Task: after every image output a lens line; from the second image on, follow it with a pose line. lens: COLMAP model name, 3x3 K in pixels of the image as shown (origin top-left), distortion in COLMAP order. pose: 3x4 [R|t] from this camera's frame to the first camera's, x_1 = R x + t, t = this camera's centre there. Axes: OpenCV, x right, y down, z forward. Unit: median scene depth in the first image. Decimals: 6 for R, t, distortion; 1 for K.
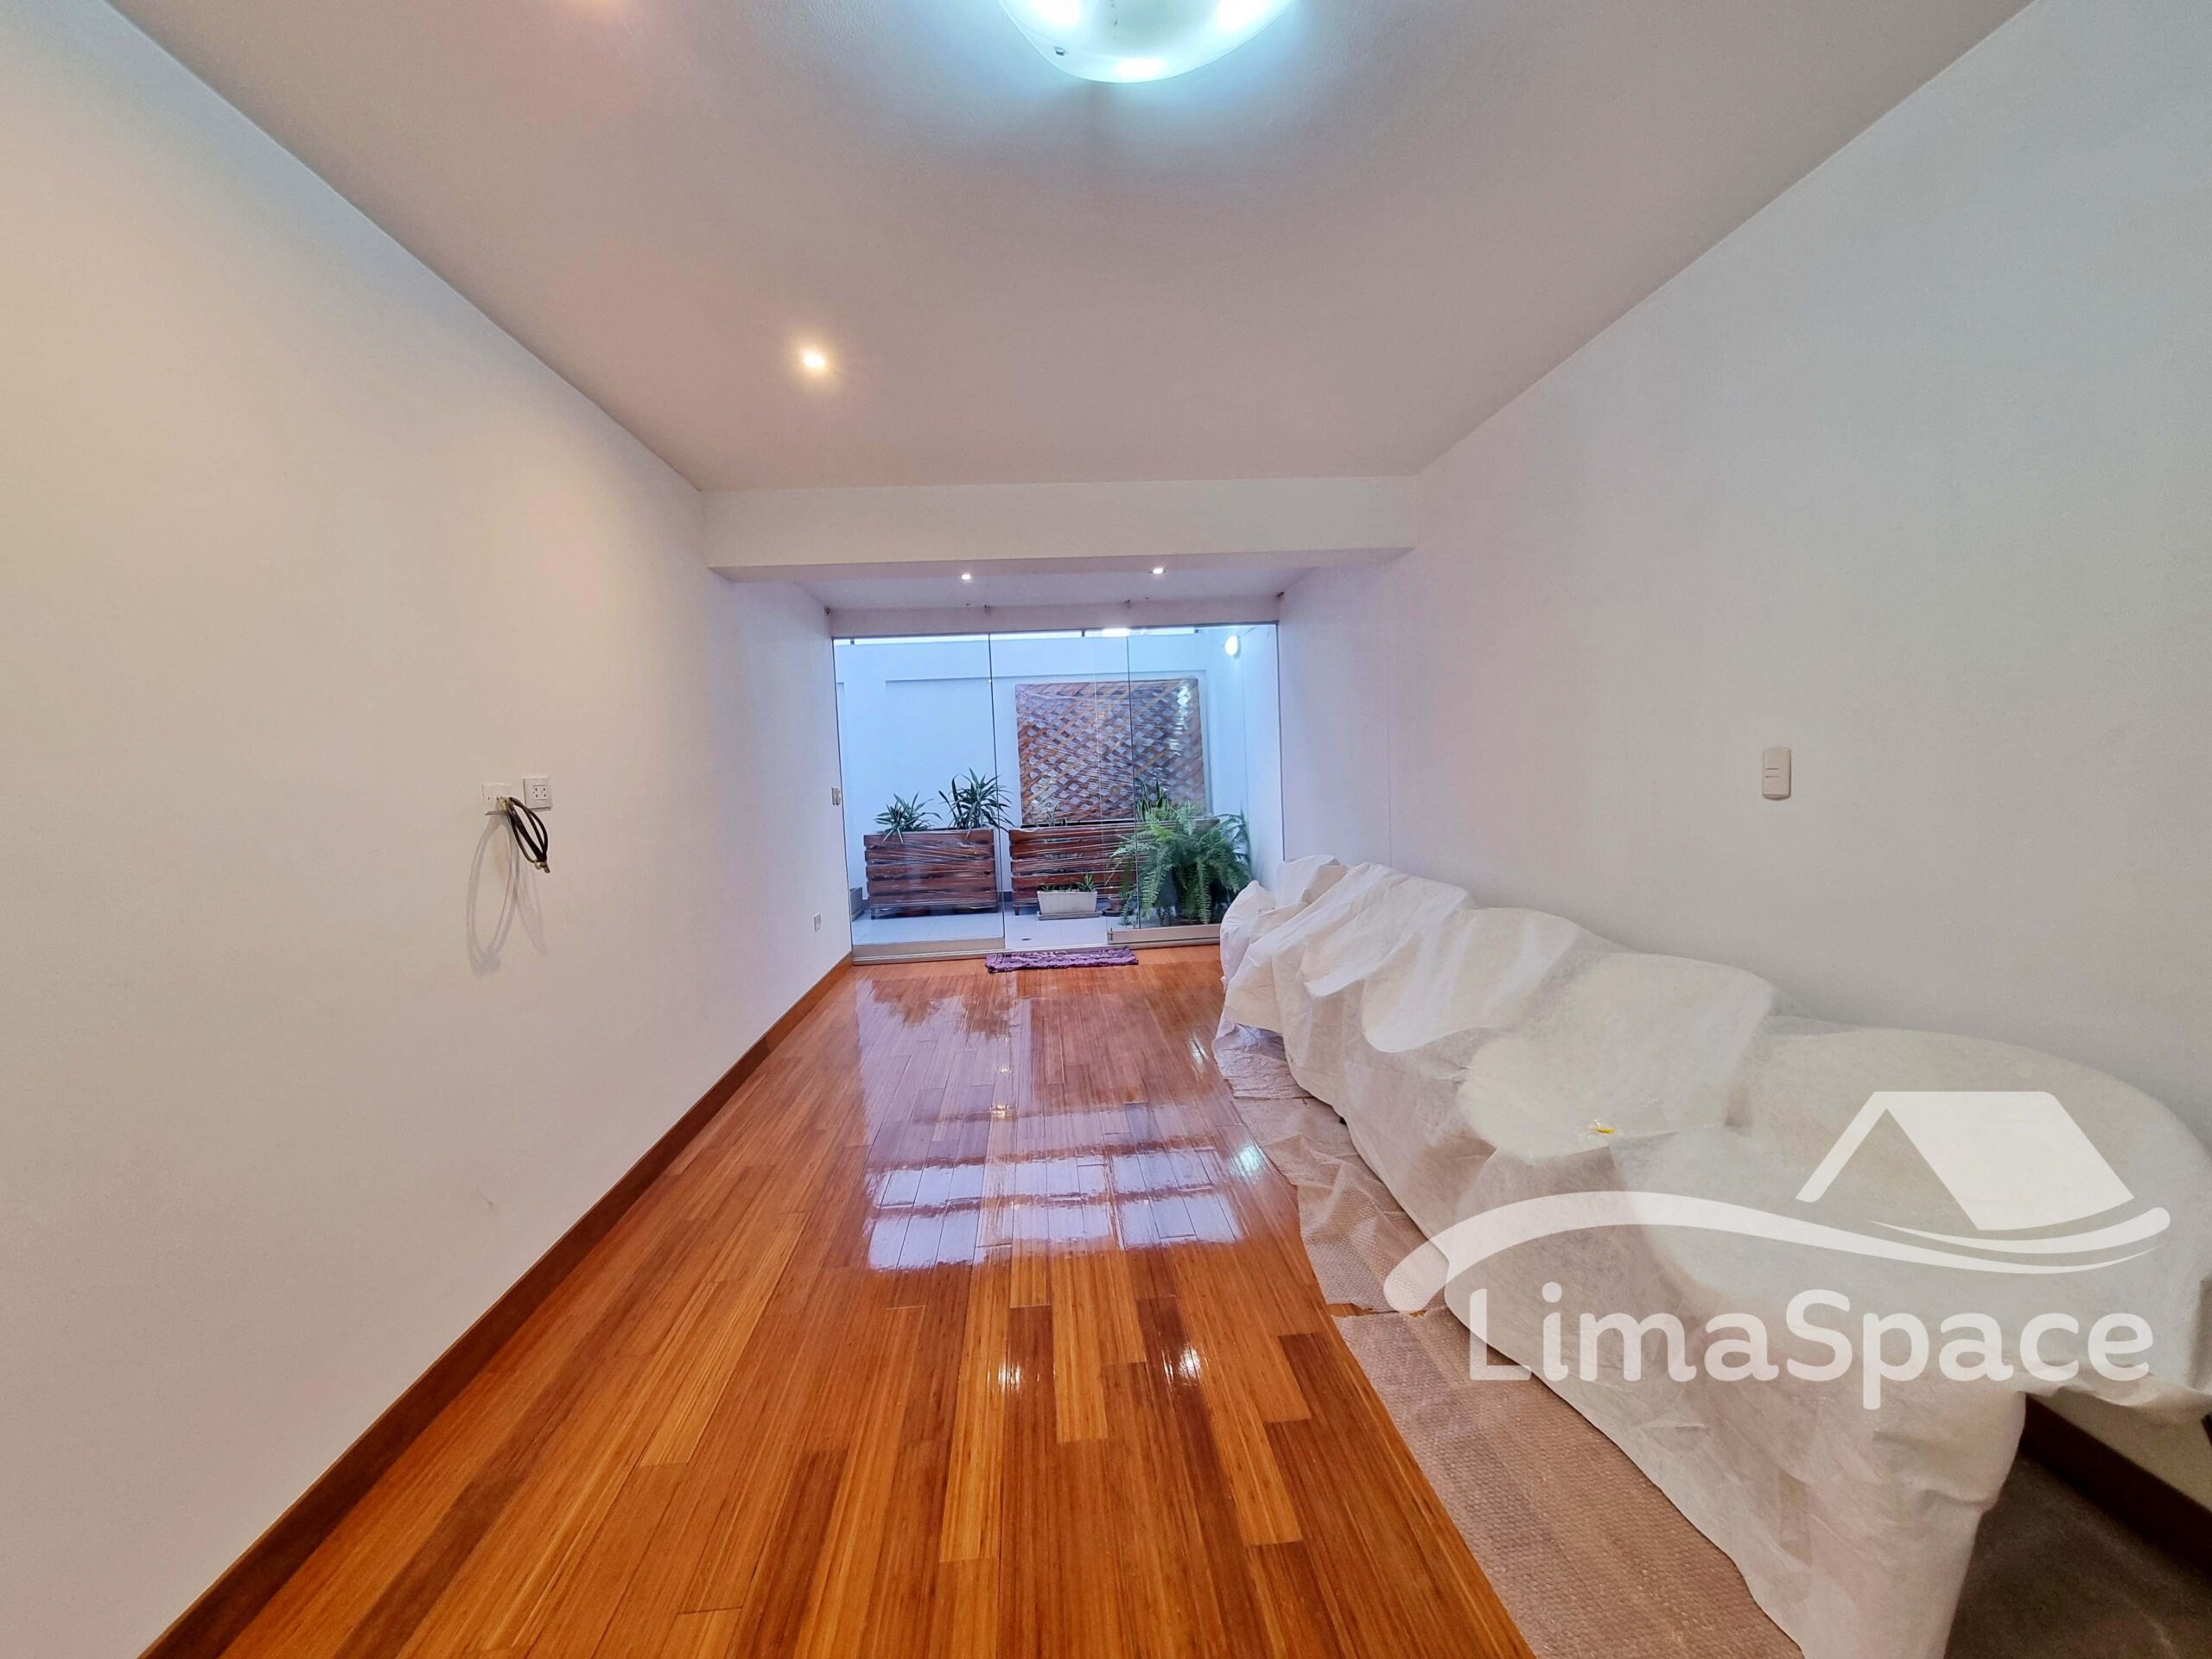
lens RADIAL K [[914.8, 0, 1100.1], [0, 914.8, 829.5], [0, 0, 1]] dist [-0.003466, -0.000475]
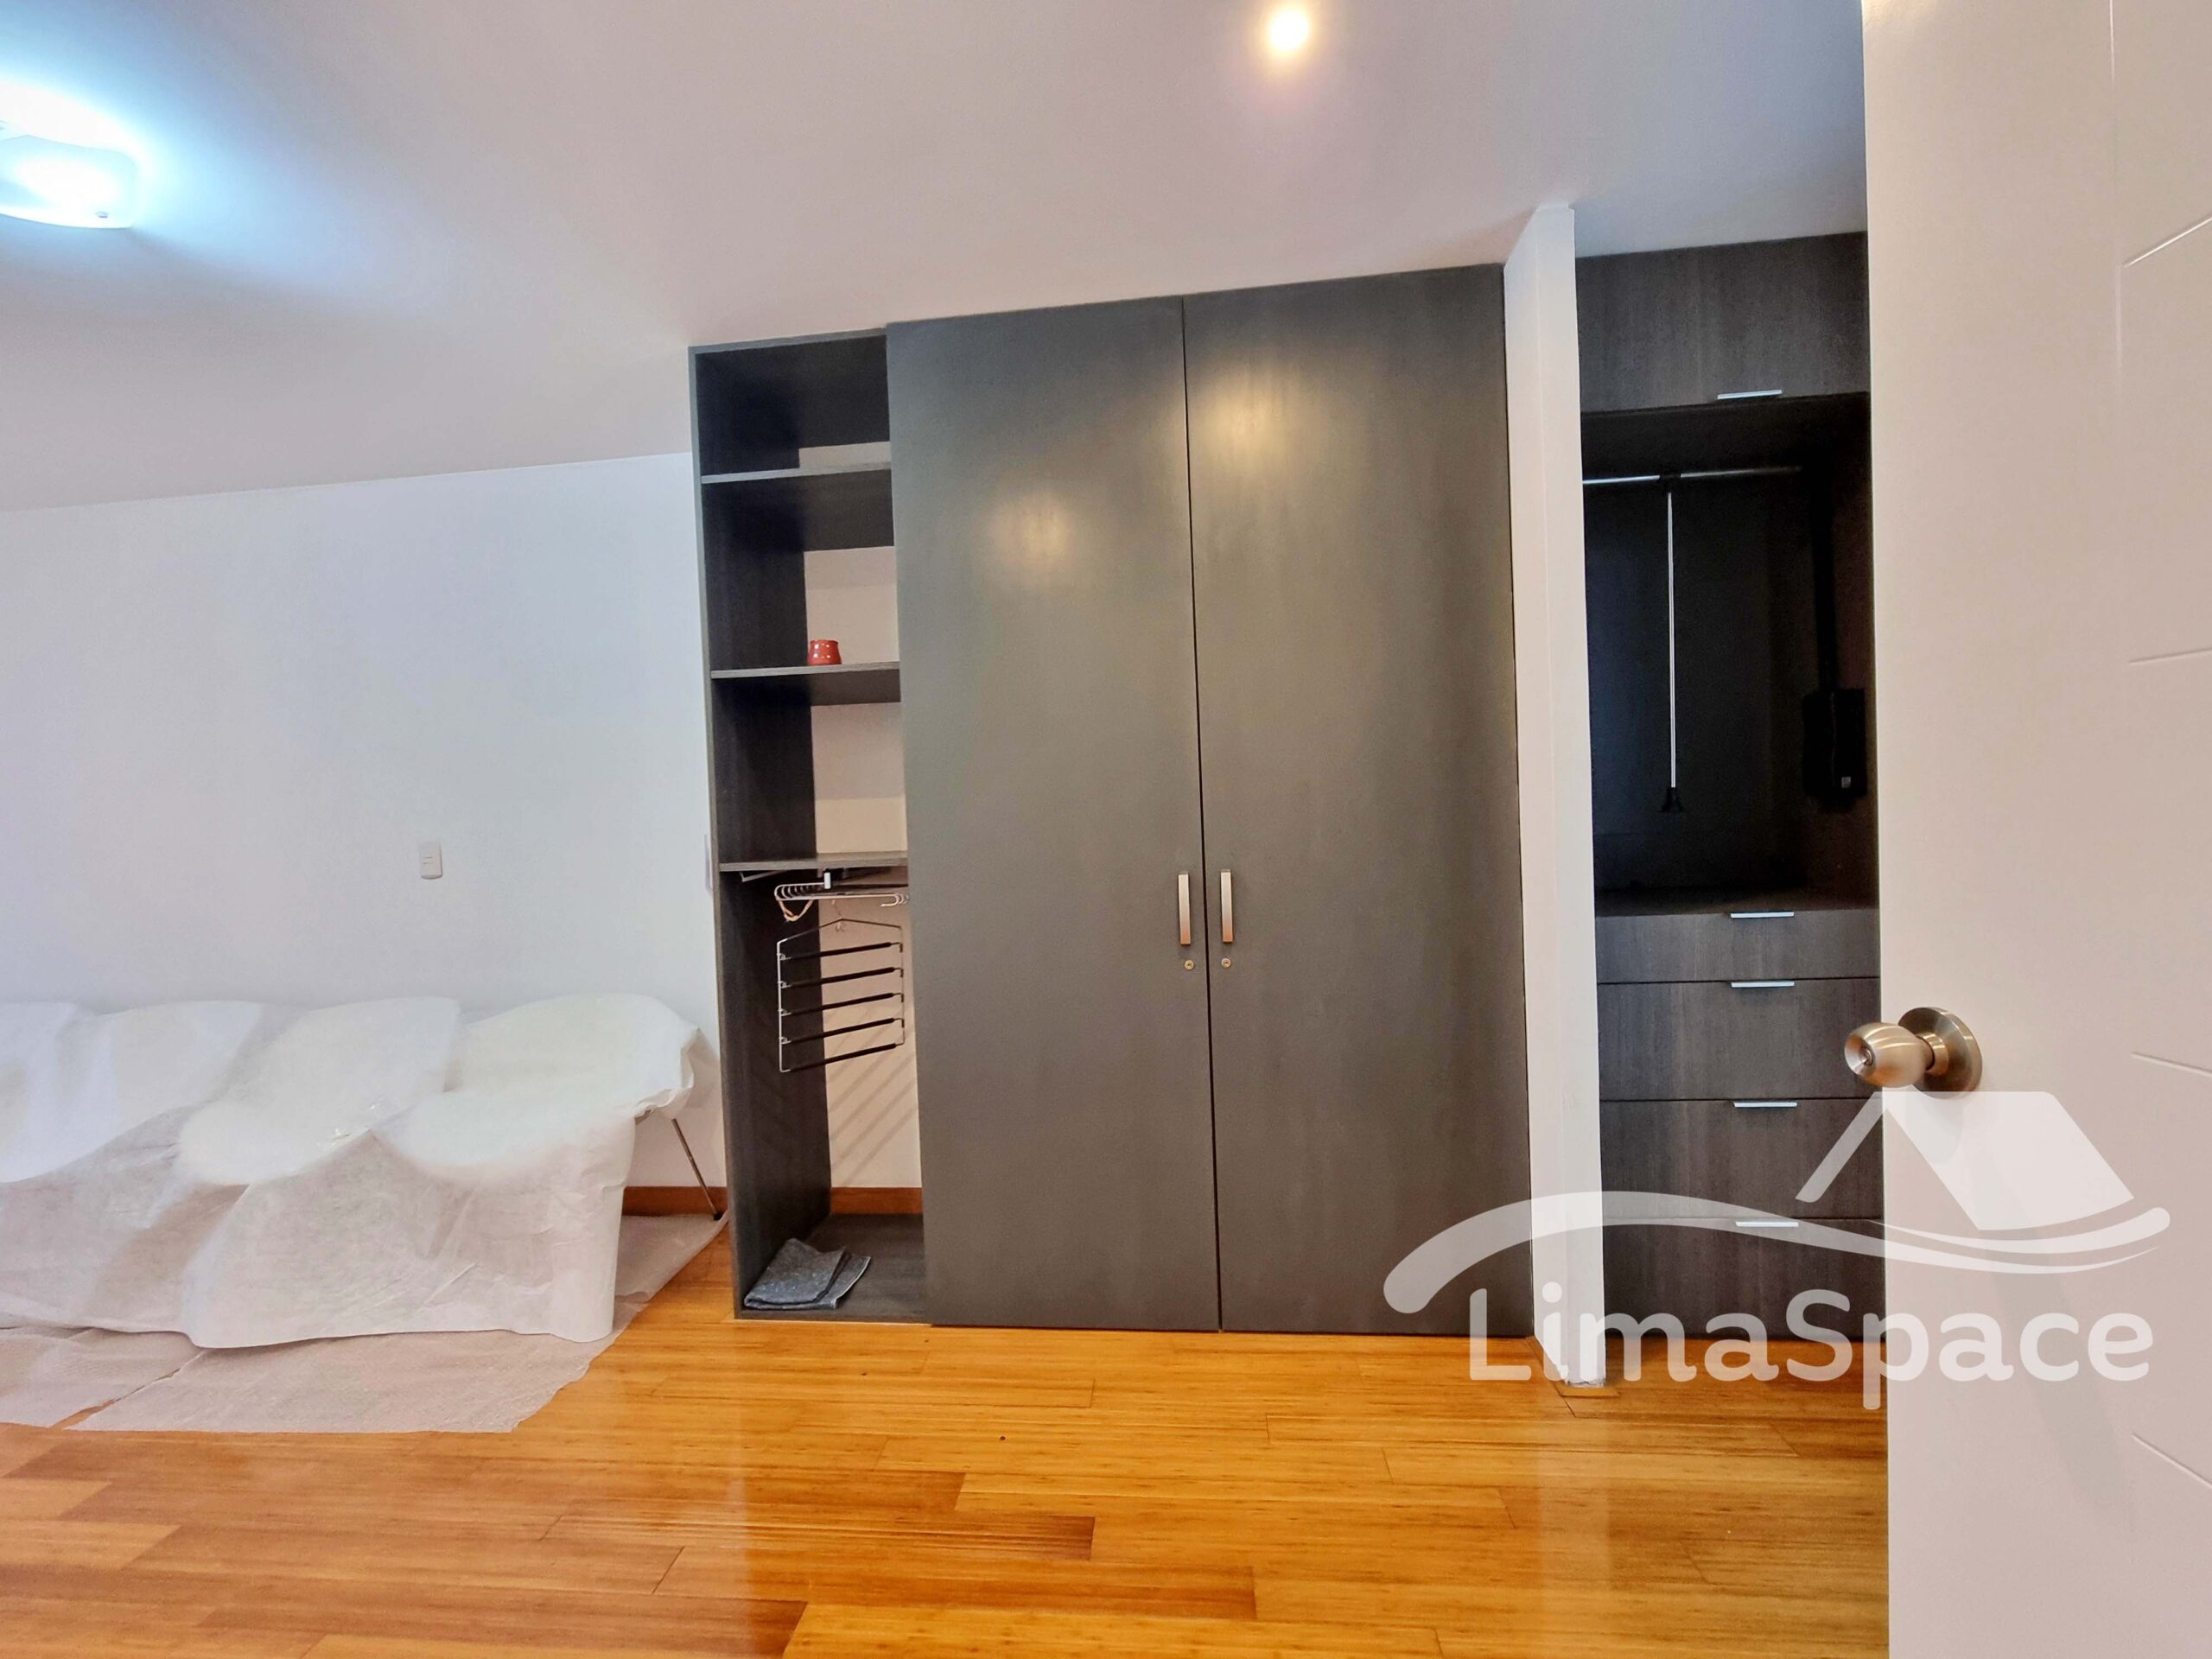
lens RADIAL K [[914.8, 0, 1100.1], [0, 914.8, 829.5], [0, 0, 1]] dist [-0.003466, -0.000475]
pose [[0.167662, 0.021073, 0.985619, -0.537803], [0.098294, 0.994432, -0.037982, 0.051414], [-0.980932, 0.103249, 0.164657, -0.301261]]
